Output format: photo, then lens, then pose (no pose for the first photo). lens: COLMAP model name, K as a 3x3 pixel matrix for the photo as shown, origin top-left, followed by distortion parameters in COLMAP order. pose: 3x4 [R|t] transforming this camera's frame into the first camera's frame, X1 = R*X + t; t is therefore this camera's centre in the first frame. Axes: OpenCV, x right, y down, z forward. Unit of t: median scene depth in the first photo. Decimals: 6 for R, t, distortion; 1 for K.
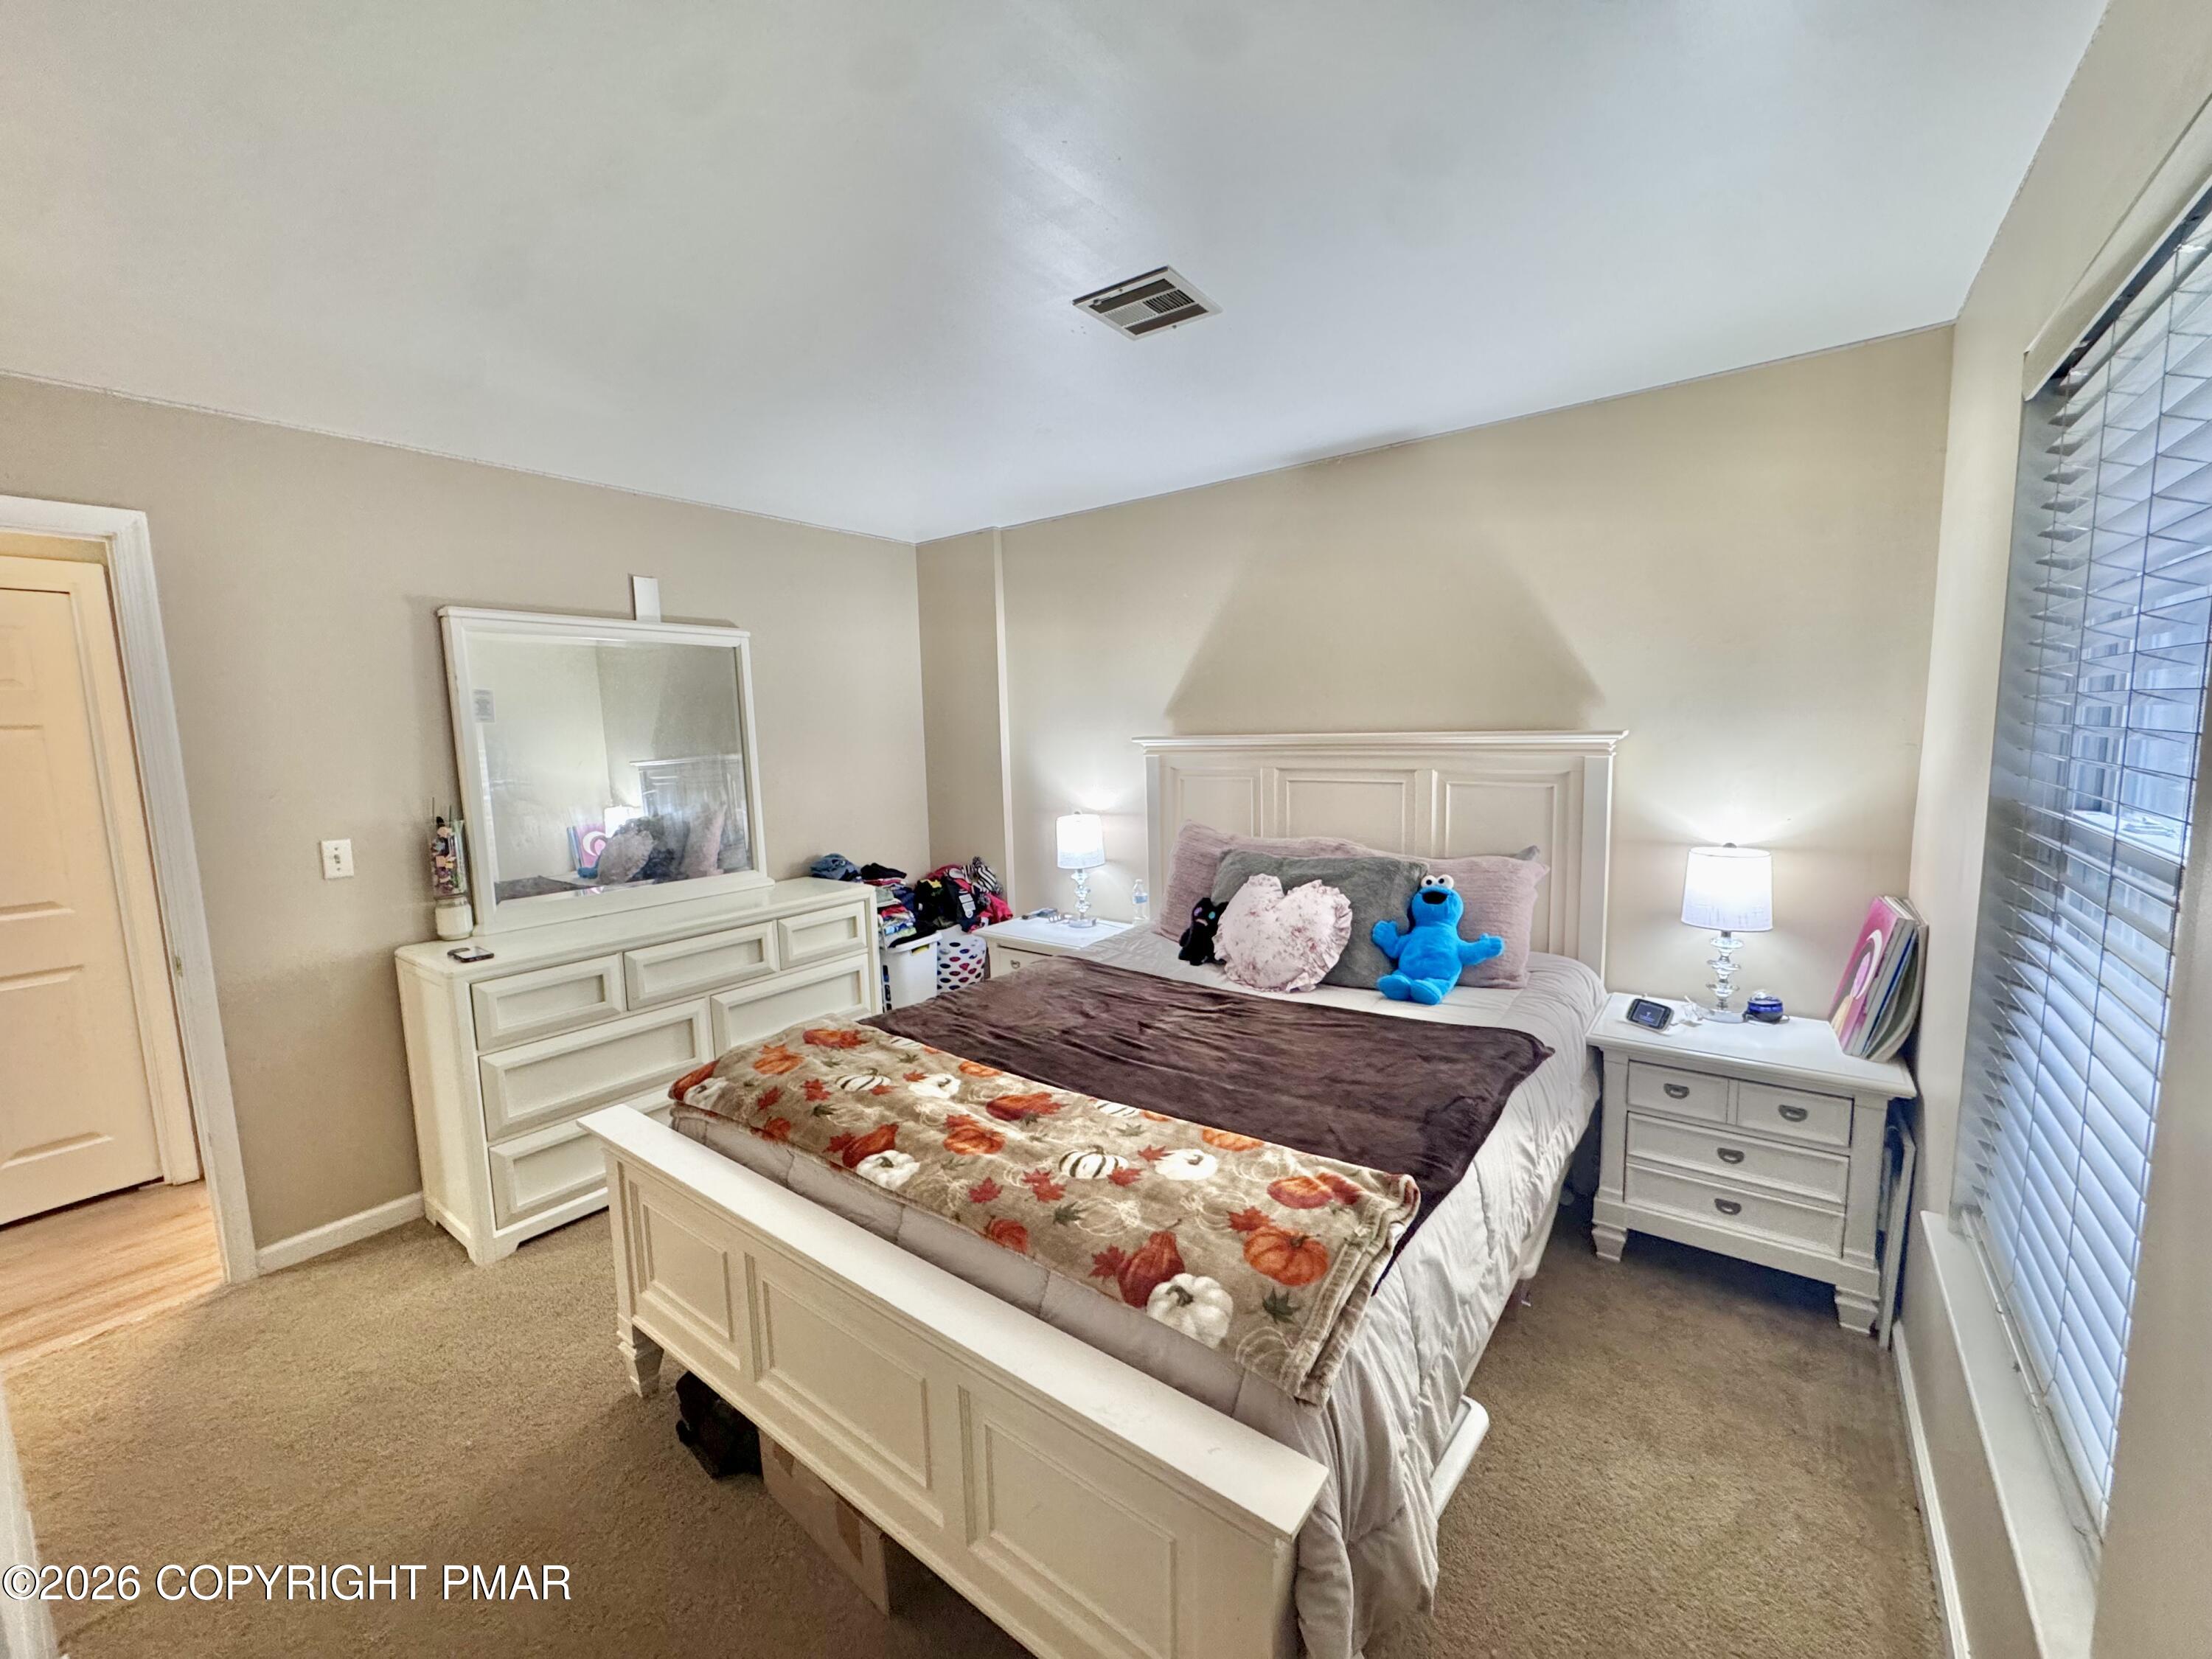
lens RADIAL K [[881.9, 0, 1103.0], [0, 881.9, 832.4], [0, 0, 1]] dist [-0.000318, 0.000151]
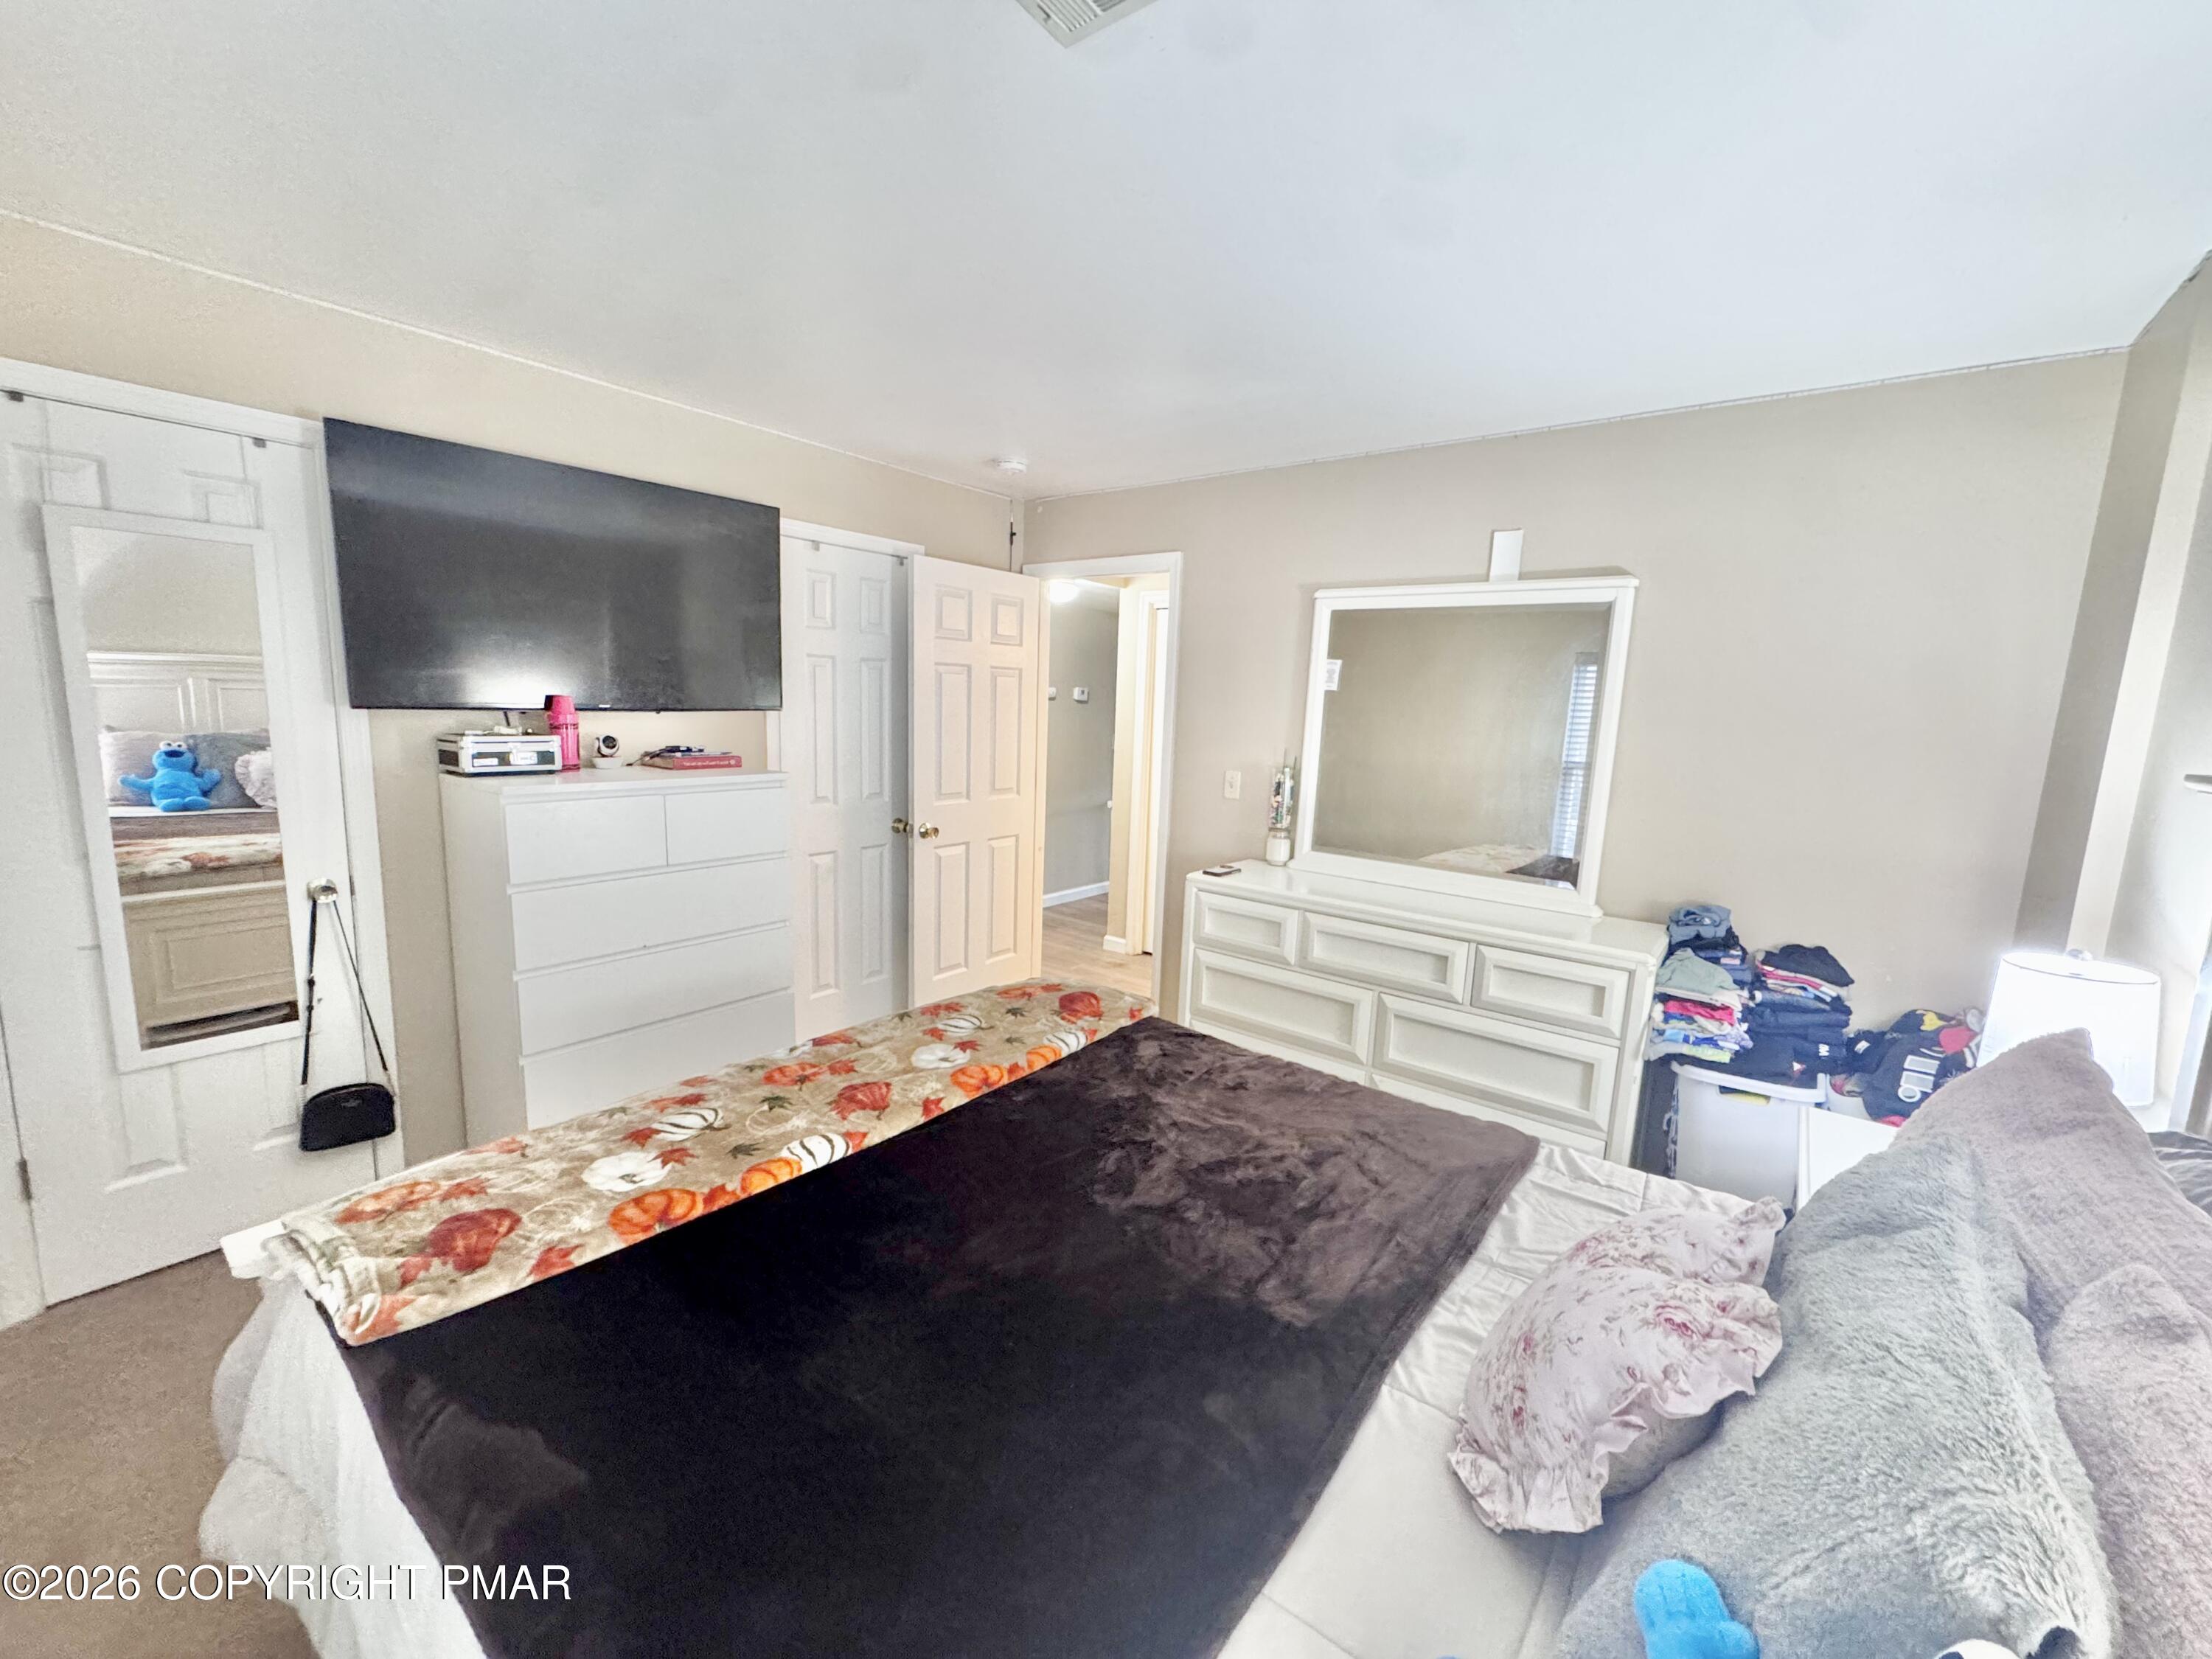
lens RADIAL K [[881.9, 0, 1103.0], [0, 881.9, 832.4], [0, 0, 1]] dist [-0.000318, 0.000151]
pose [[-0.012014, 0.175588, -0.984391, 0.362961], [-0.157287, 0.971874, 0.175275, -0.077435], [0.987480, 0.156937, 0.015942, 0.565289]]
